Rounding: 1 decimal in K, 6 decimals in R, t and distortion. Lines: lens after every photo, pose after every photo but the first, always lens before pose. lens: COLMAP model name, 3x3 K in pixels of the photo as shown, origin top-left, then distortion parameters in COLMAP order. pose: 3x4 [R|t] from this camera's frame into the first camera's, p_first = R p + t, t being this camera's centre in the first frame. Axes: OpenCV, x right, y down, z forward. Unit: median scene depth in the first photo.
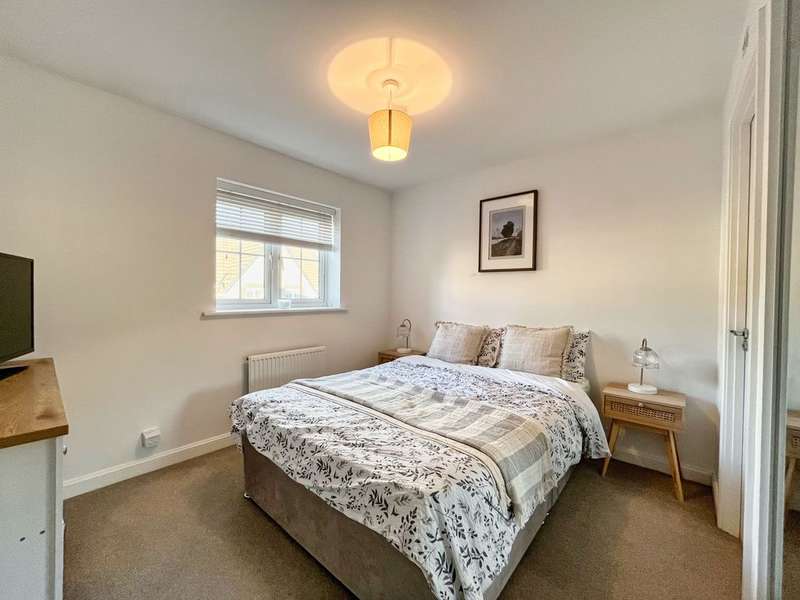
lens RADIAL K [[324.2, 0, 400.0], [0, 324.2, 300.0], [0, 0, 1]] dist [0.000019, 0.000057]
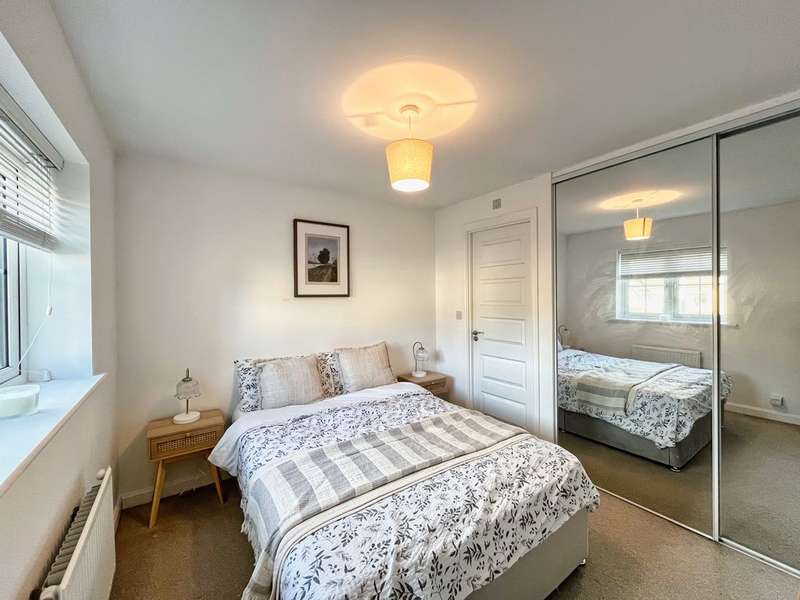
lens RADIAL K [[324.2, 0, 400.0], [0, 324.2, 300.0], [0, 0, 1]] dist [0.000019, 0.000057]
pose [[0.249549, -0.032342, 0.967822, -0.613009], [0.034001, 0.999118, 0.024620, -0.098291], [-0.967765, 0.026763, 0.250429, 0.527646]]
